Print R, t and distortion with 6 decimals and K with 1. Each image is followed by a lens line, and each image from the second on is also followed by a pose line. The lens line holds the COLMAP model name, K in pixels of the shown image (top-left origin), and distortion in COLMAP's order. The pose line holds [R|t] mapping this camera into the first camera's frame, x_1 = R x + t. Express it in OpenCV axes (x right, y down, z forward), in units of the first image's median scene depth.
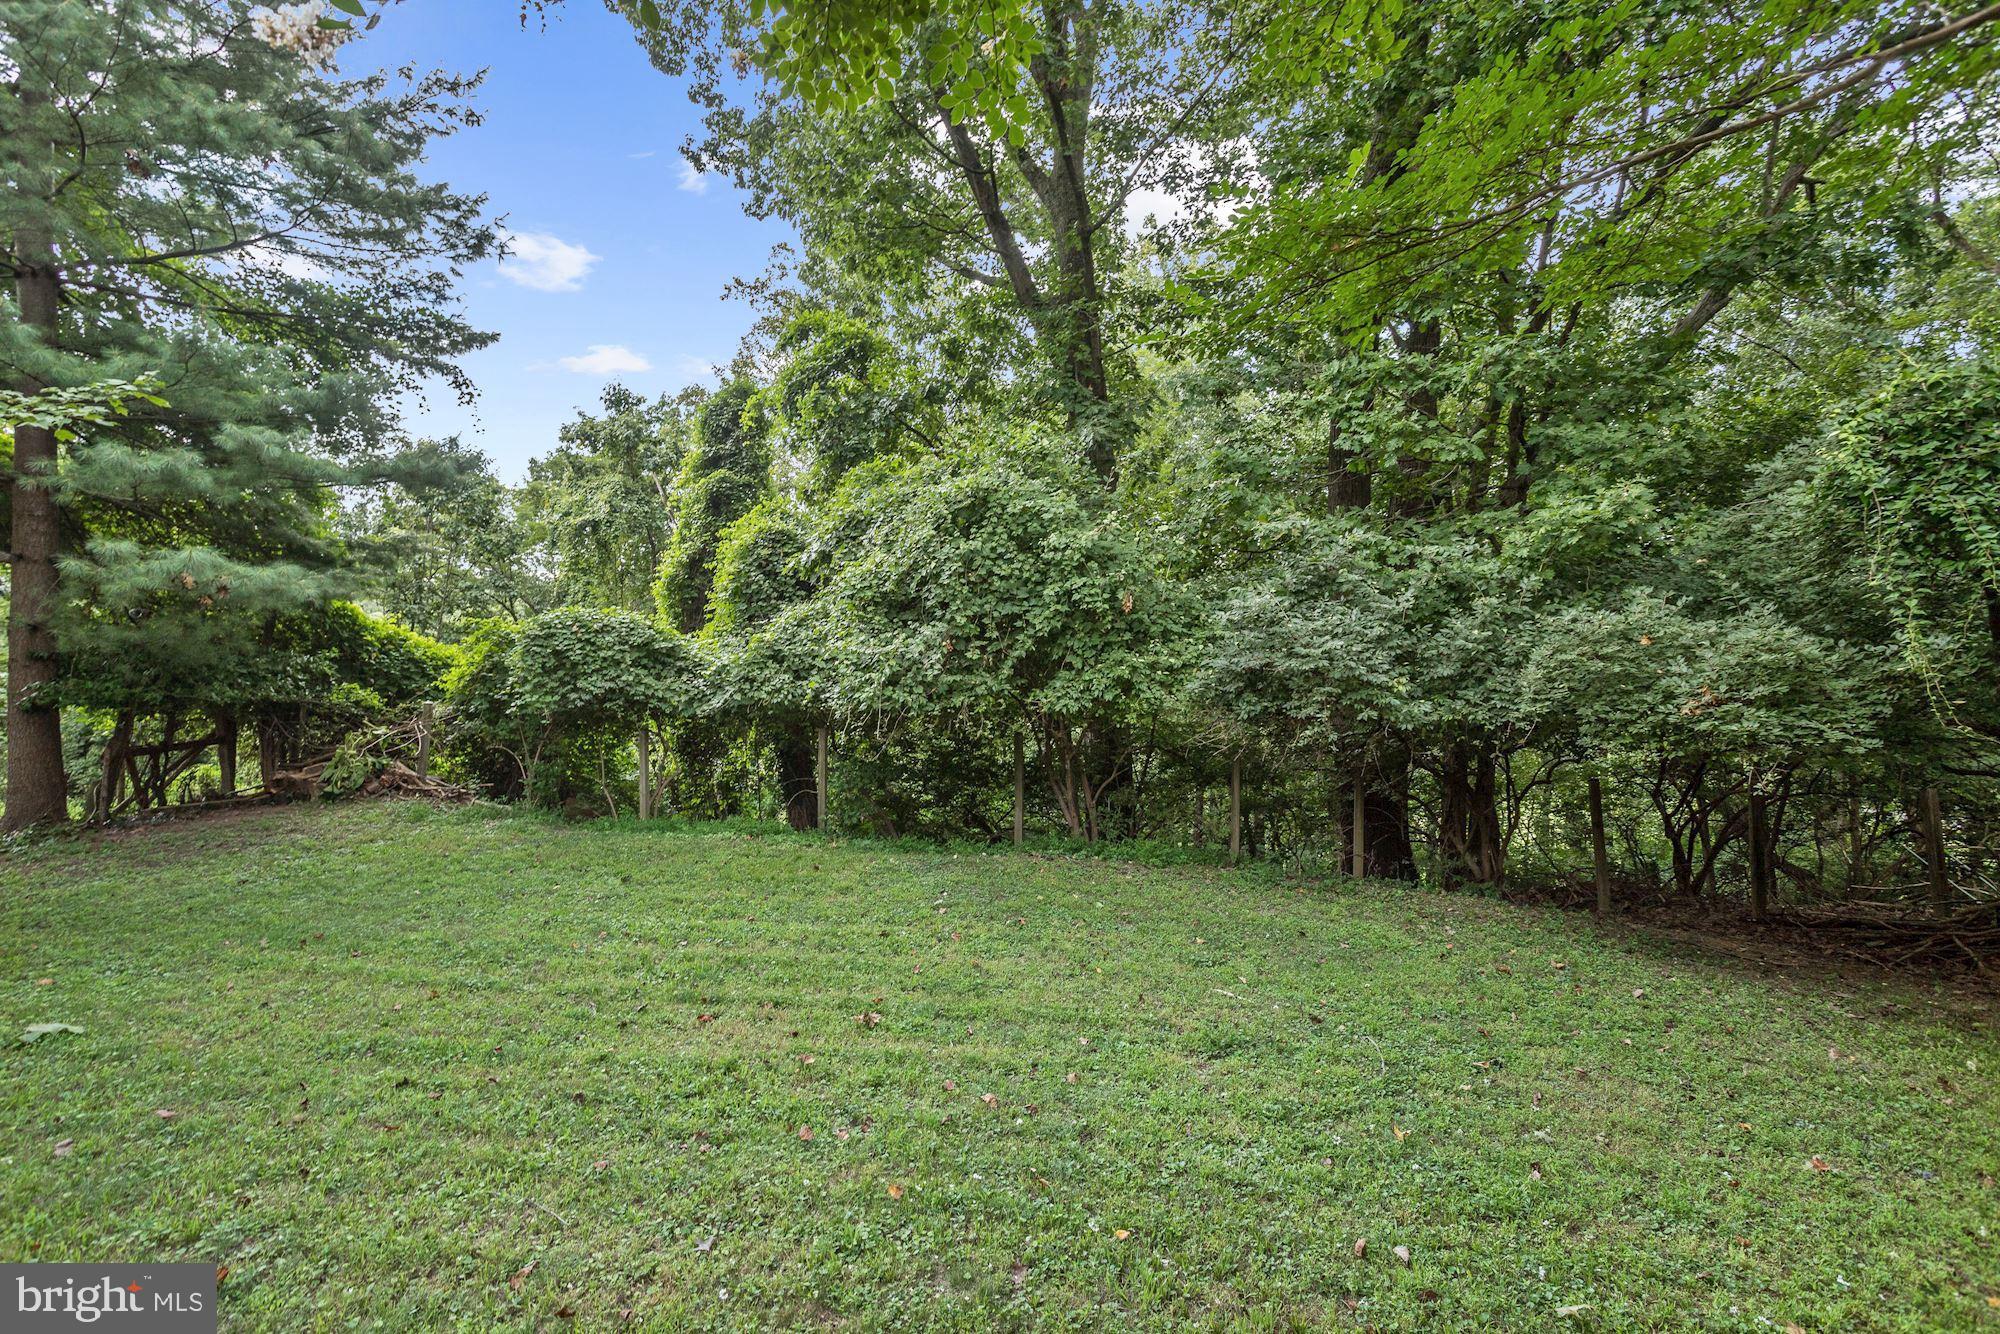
lens RADIAL K [[979.8, 0, 989.5], [0, 979.8, 661.2], [0, 0, 1]] dist [-0.062334, 0.035854]
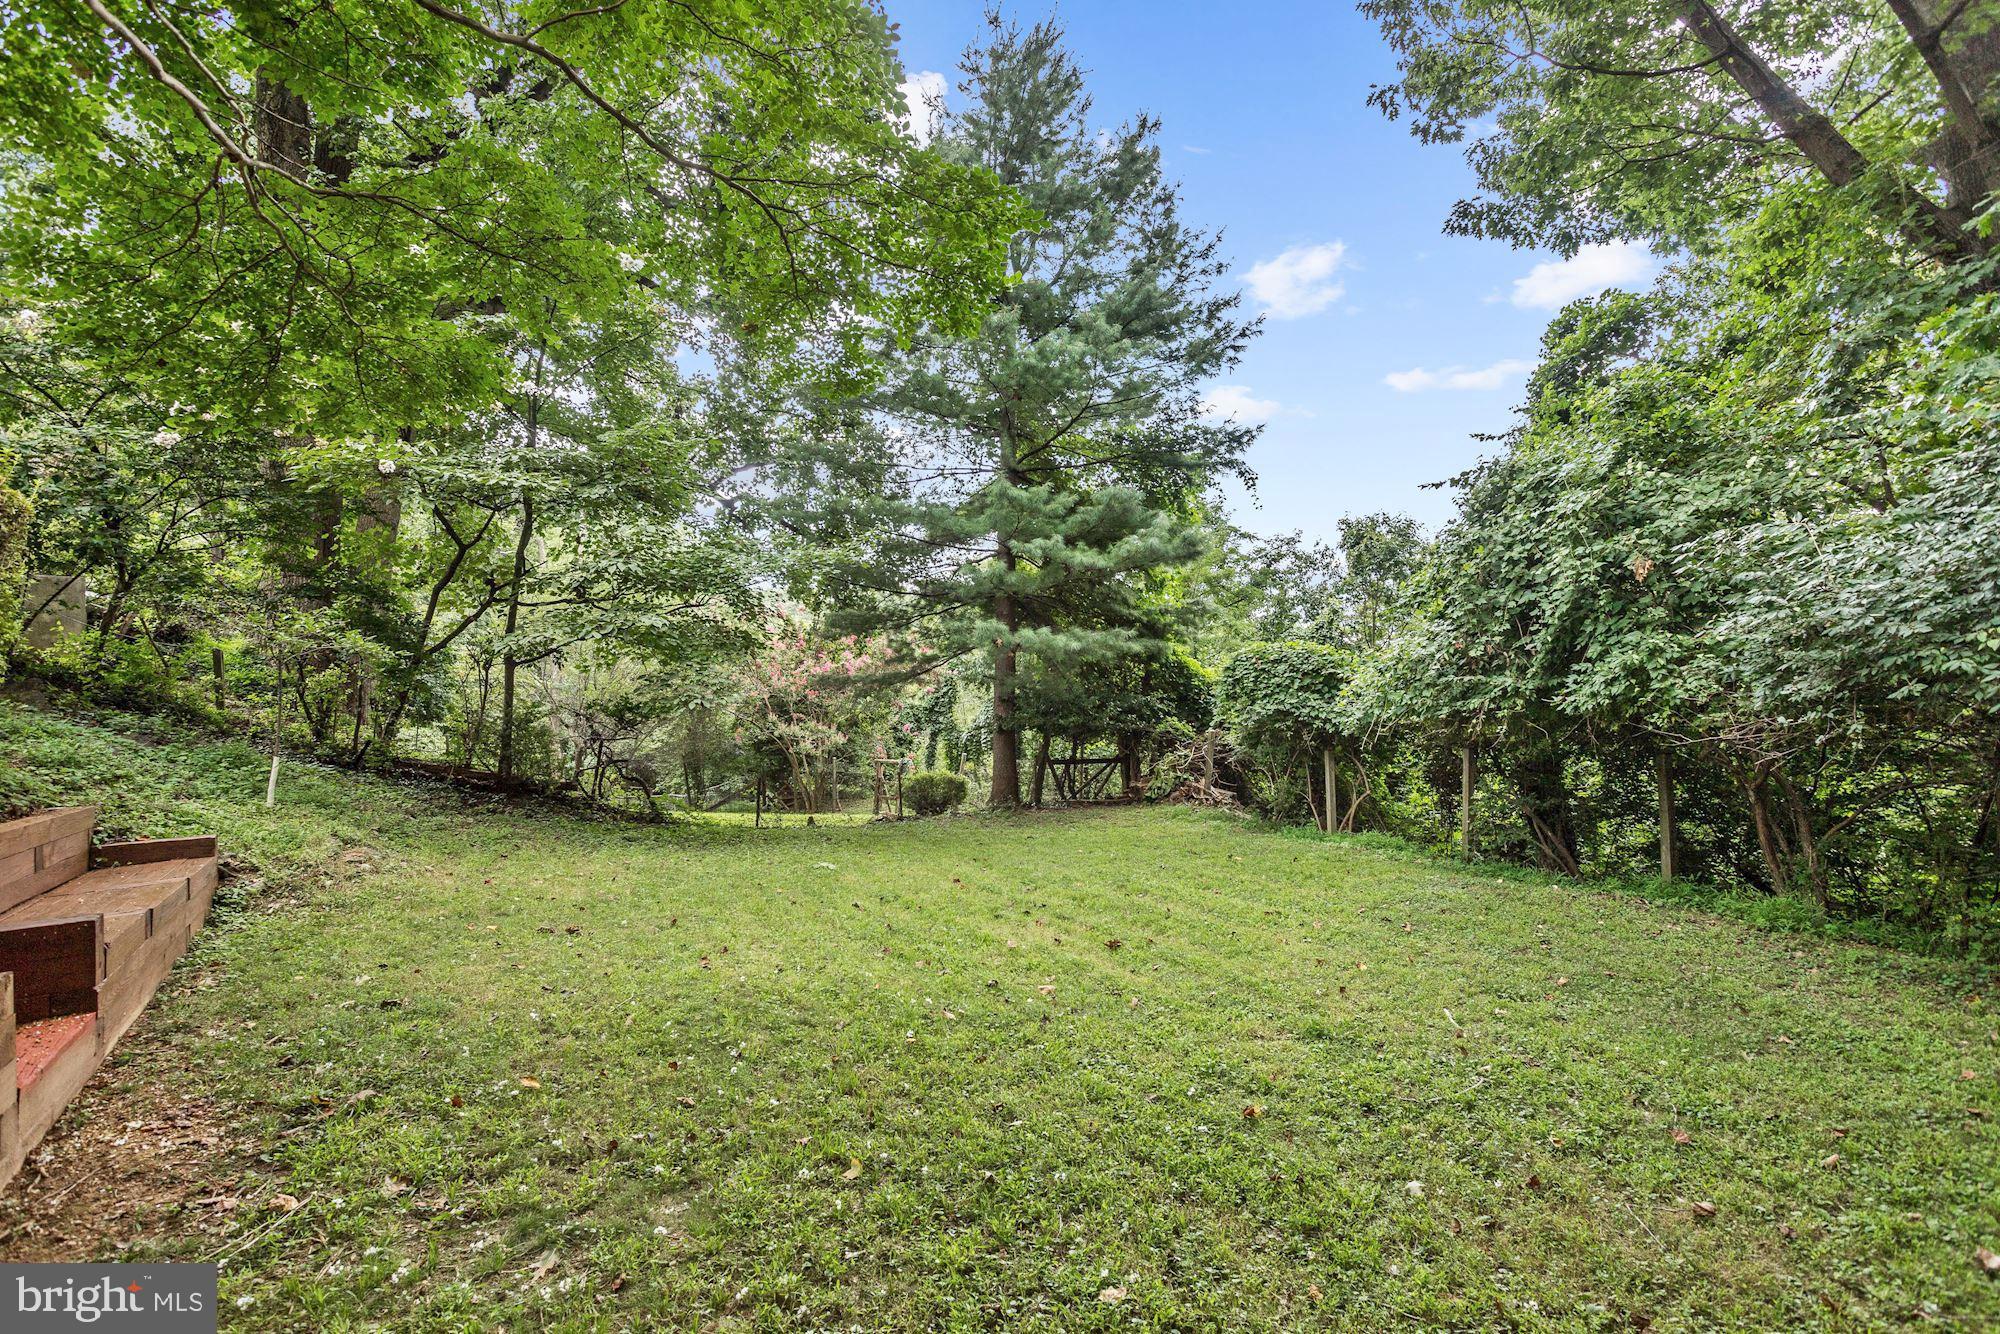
lens RADIAL K [[955.2, 0, 1000.0], [0, 955.2, 667.0], [0, 0, 1]] dist [-0.045384, 0.030089]
pose [[0.524521, -0.055257, -0.849603, 0.341855], [-0.005633, 0.997645, -0.068363, 0.048617], [0.851379, 0.040644, 0.522974, 0.115107]]
